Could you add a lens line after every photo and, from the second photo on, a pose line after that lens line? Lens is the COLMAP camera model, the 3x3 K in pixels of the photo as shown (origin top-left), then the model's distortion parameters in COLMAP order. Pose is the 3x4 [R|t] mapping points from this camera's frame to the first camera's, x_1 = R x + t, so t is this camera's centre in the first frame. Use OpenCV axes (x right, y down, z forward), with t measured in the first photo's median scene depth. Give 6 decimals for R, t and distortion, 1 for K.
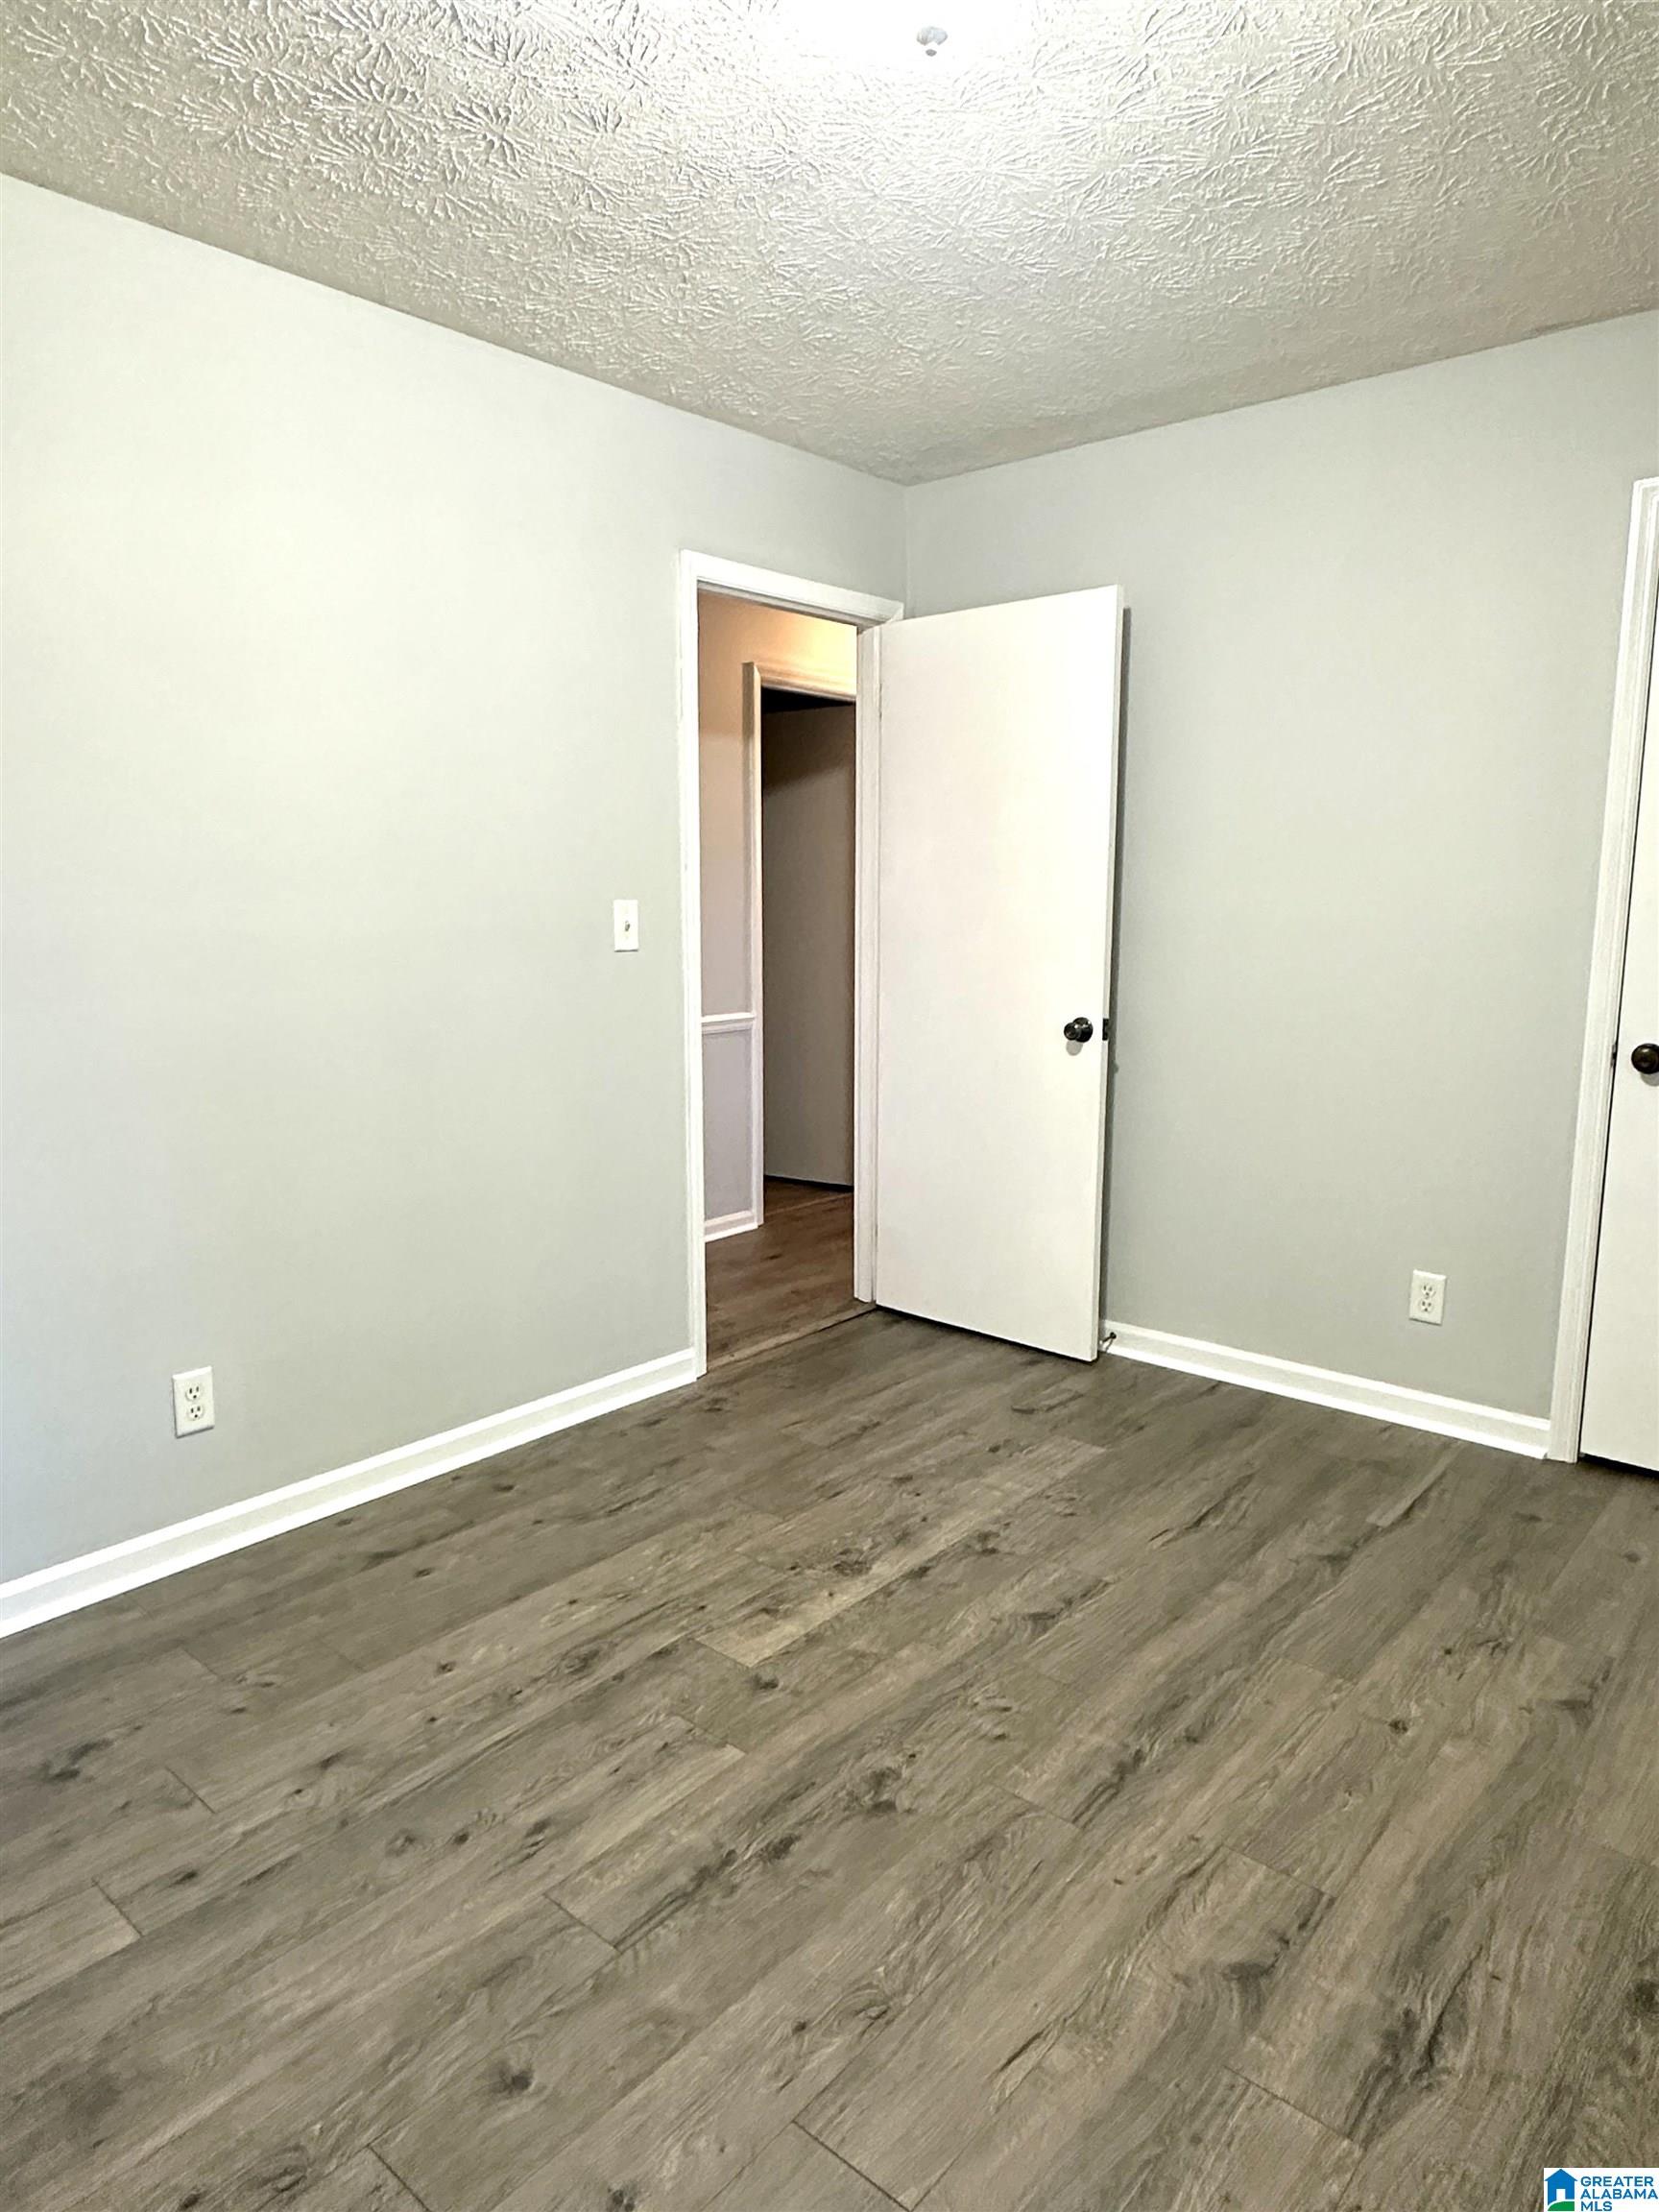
lens RADIAL K [[1393.1, 0, 816.8], [0, 1393.1, 1095.3], [0, 0, 1]] dist [0.005321, 0.000610]
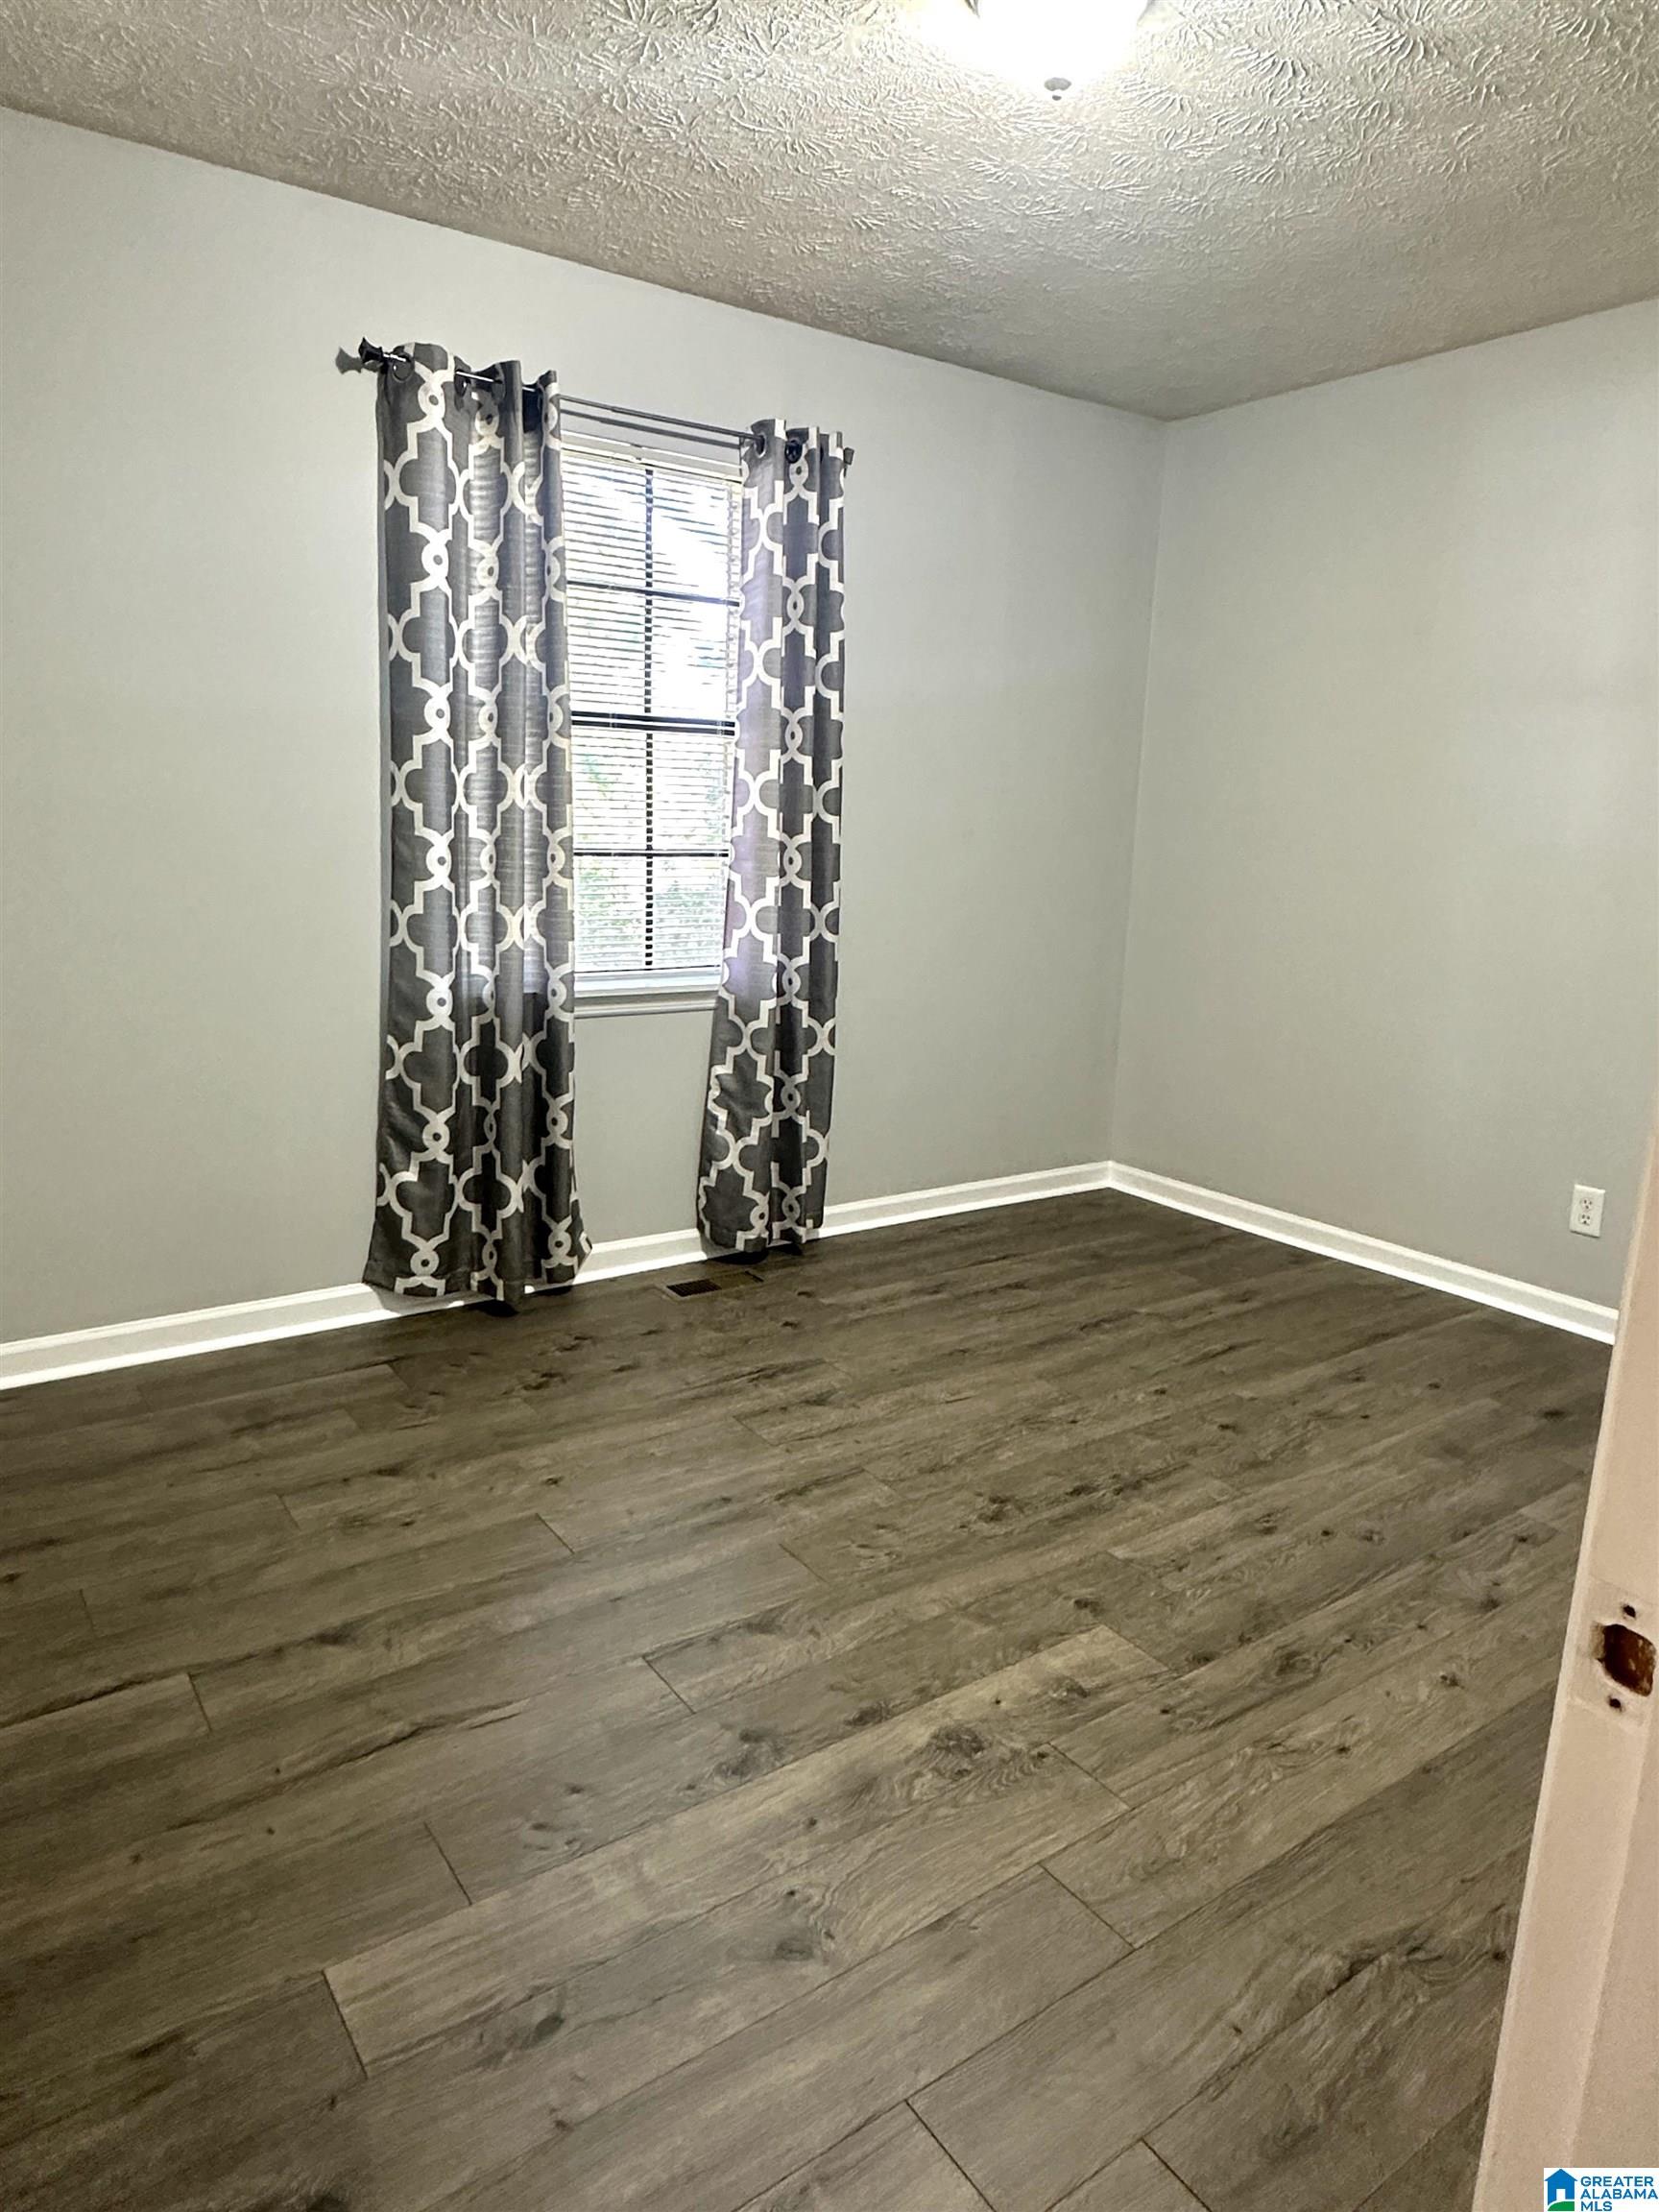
lens RADIAL K [[1393.1, 0, 816.8], [0, 1393.1, 1095.3], [0, 0, 1]] dist [0.005321, 0.000610]
pose [[-0.969655, -0.080429, 0.230870, -0.050538], [0.004367, 0.938487, 0.345286, -0.258822], [-0.244439, 0.335816, -0.909658, 1.836514]]
